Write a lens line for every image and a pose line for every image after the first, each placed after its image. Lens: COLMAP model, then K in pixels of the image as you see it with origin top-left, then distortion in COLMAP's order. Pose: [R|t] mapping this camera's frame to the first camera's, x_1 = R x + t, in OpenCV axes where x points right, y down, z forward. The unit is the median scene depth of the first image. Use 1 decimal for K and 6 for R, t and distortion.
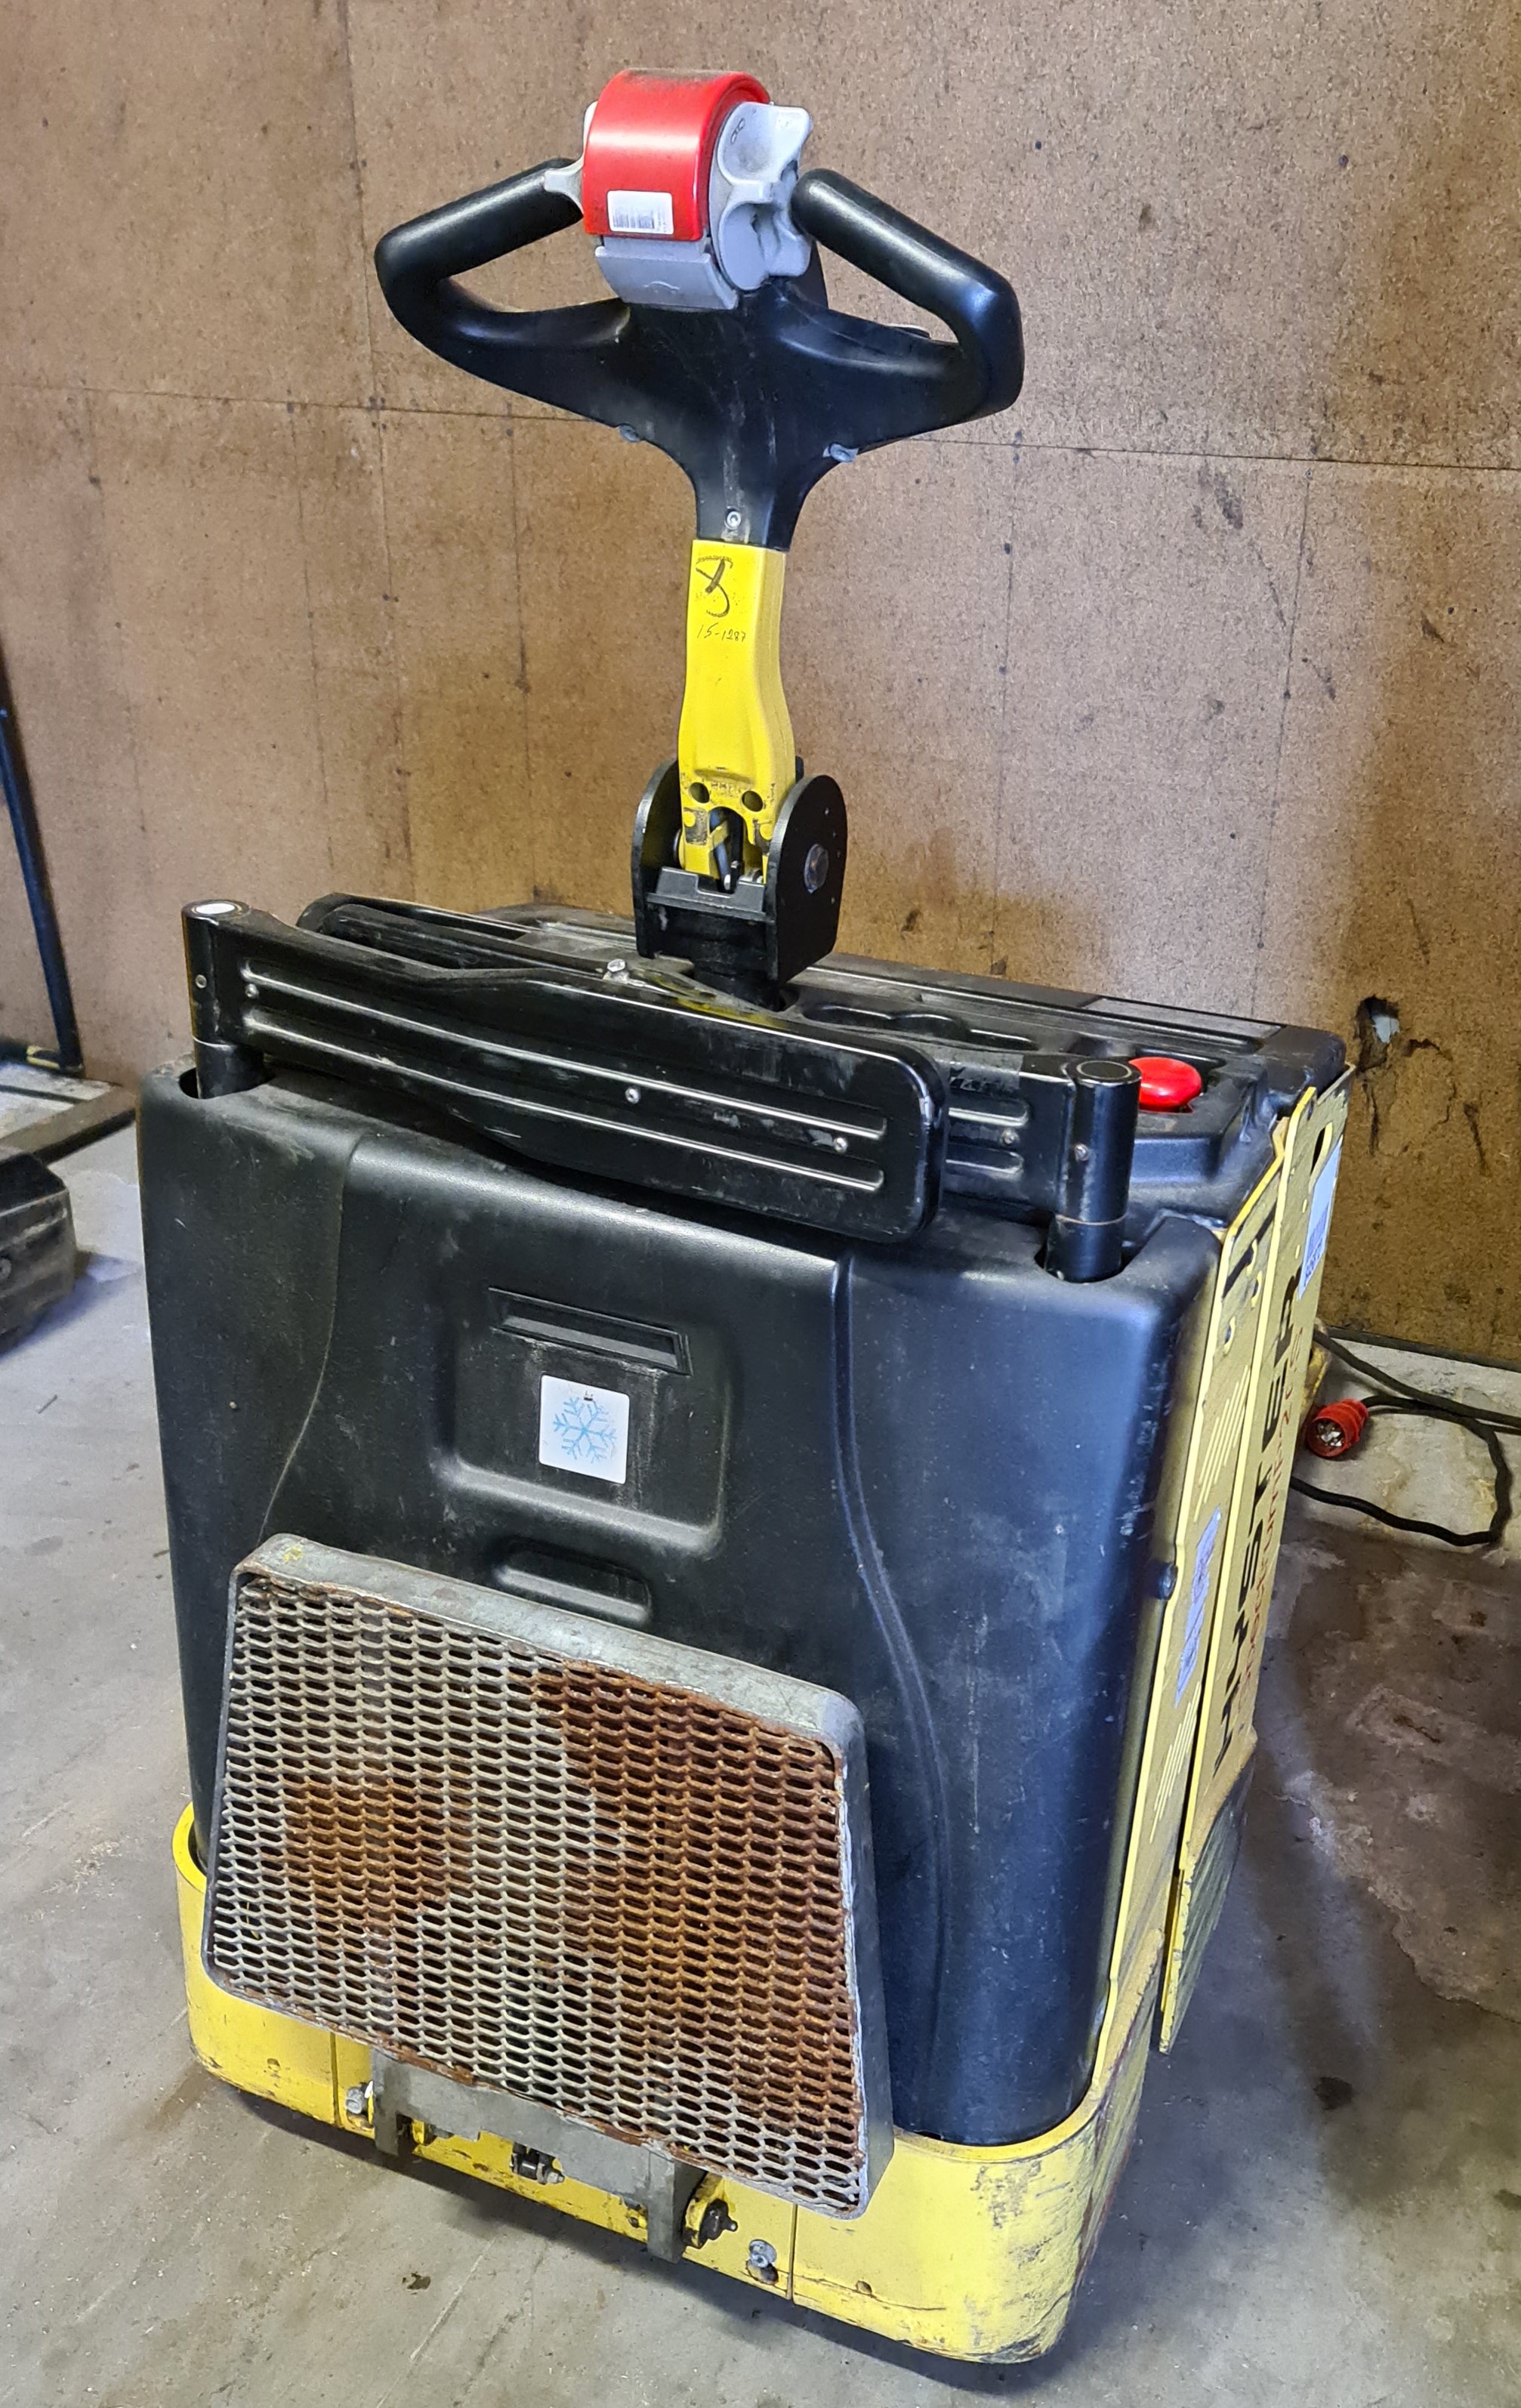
lens RADIAL K [[1996.8, 0, 759.7], [0, 1996.8, 1205.3], [0, 0, 1]] dist [0.009176, 0.022322]
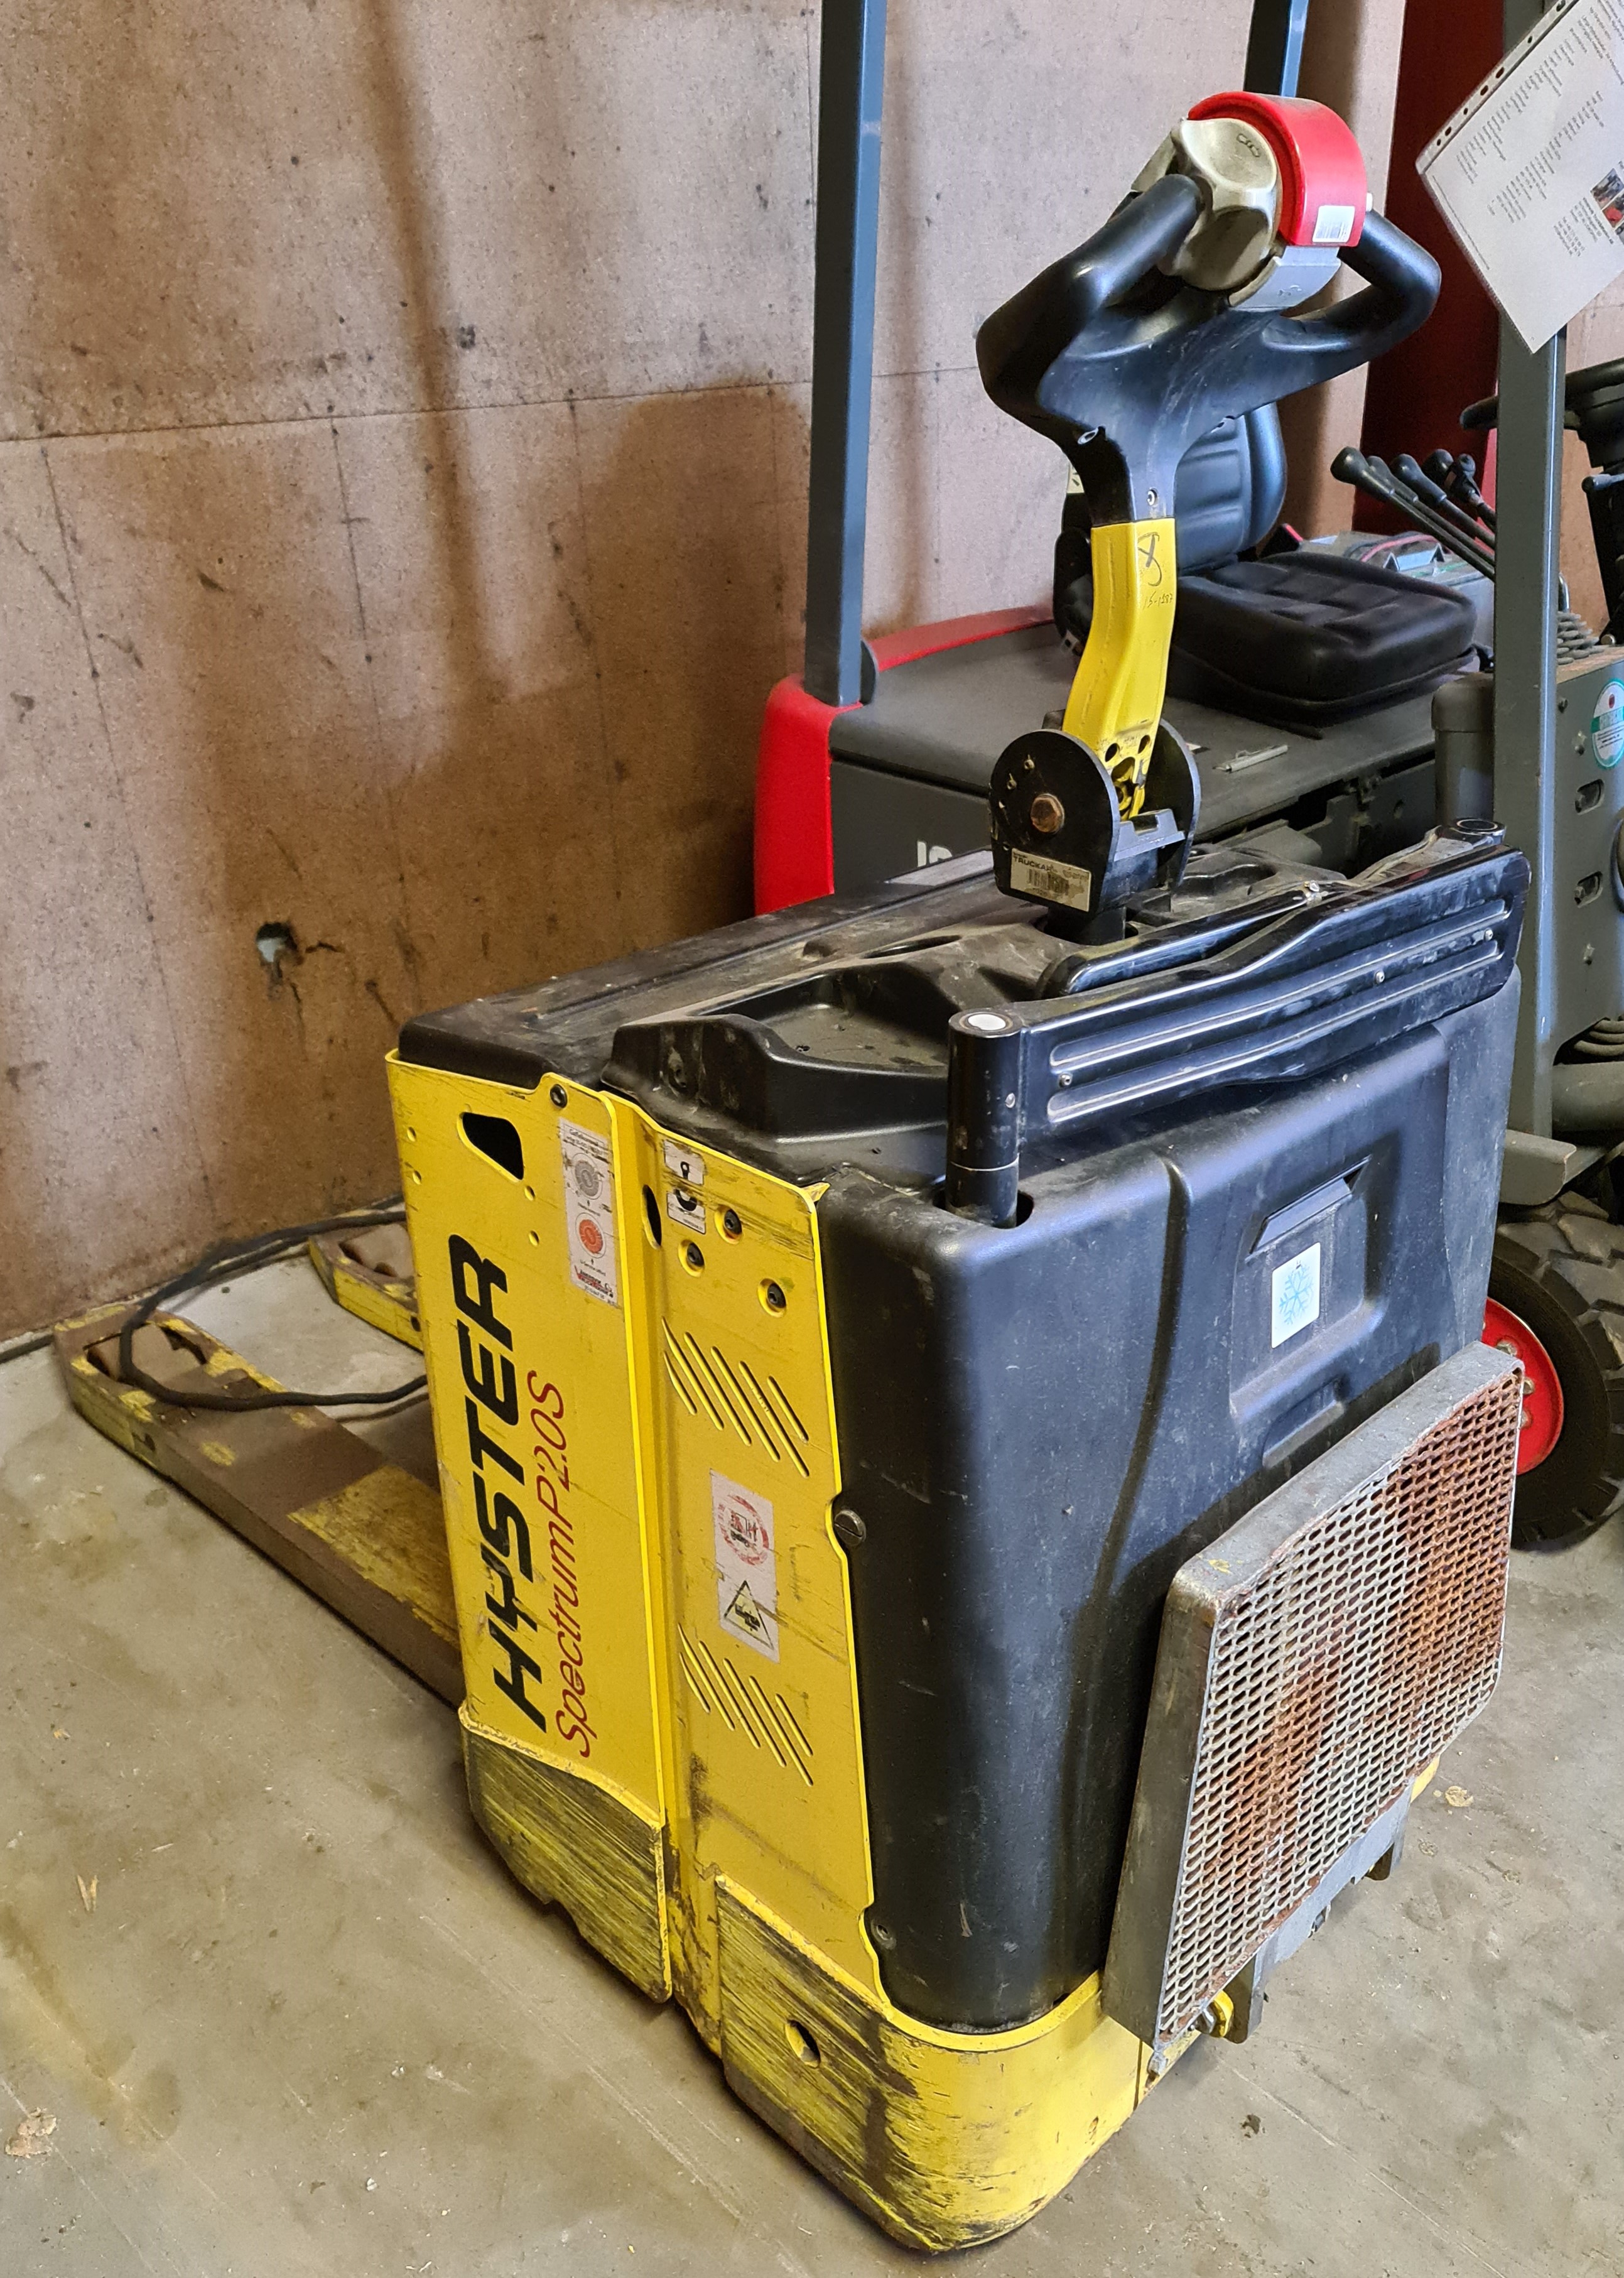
lens RADIAL K [[1793.9, 0, 813.1], [0, 1793.9, 1138.7], [0, 0, 1]] dist [0.010016, -0.008800]
pose [[0.384541, -0.431155, 0.816231, -0.448435], [0.400264, 0.874653, 0.273443, -0.161159], [-0.831816, 0.221558, 0.508915, 0.312633]]
